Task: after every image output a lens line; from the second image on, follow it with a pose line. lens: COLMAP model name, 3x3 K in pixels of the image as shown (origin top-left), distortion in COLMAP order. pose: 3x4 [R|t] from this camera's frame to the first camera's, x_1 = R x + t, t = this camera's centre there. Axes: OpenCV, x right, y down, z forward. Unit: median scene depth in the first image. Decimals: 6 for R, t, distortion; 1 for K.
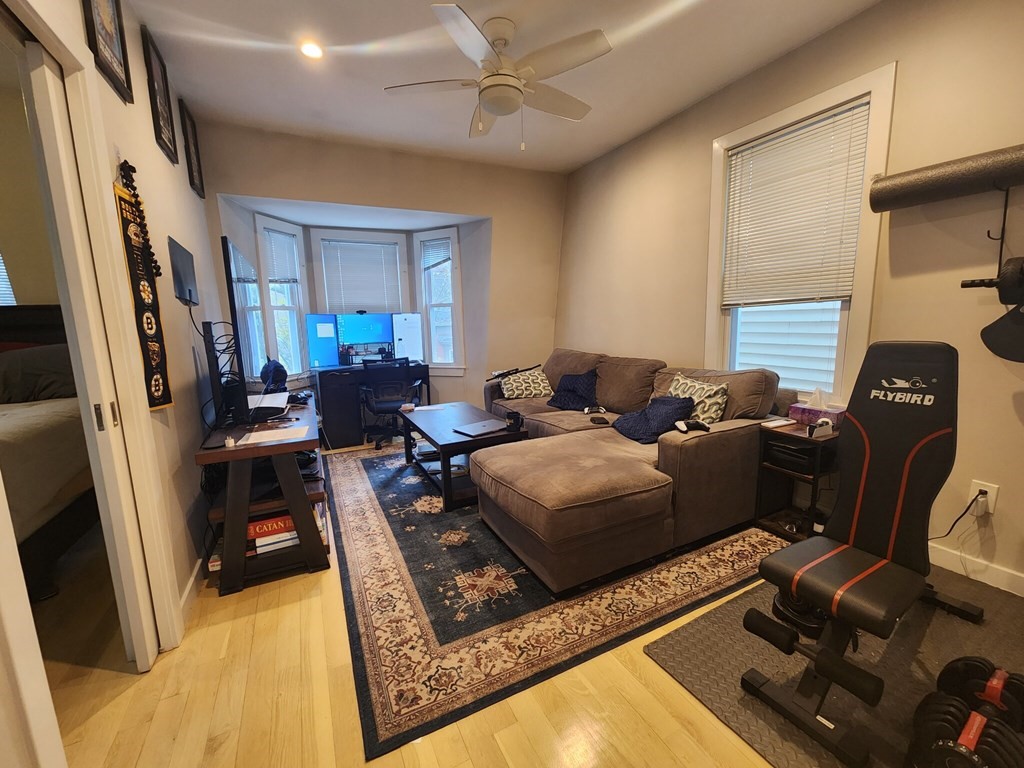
lens RADIAL K [[419.7, 0, 517.3], [0, 419.7, 384.4], [0, 0, 1]] dist [-0.002121, -0.000597]
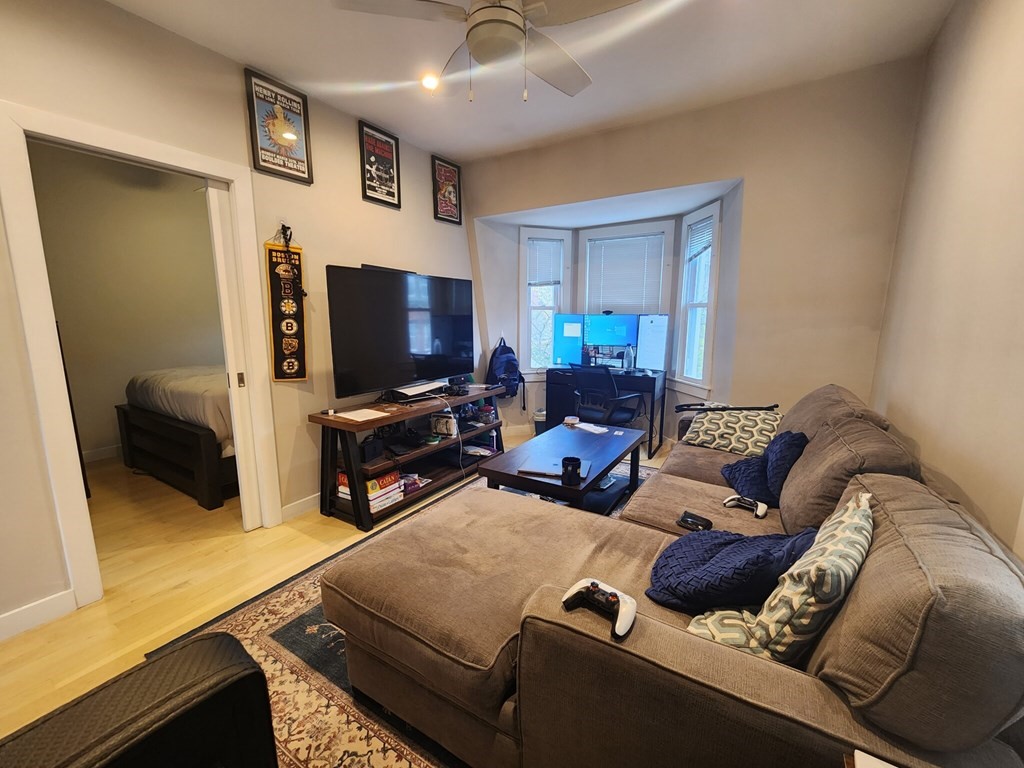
lens RADIAL K [[419.7, 0, 515.8], [0, 419.7, 383.7], [0, 0, 1]] dist [-0.002121, -0.000597]
pose [[0.523776, 0.163695, -0.835980, 0.380407], [-0.144508, 0.984214, 0.102181, -0.089537], [0.839509, 0.067286, 0.539163, 0.360142]]
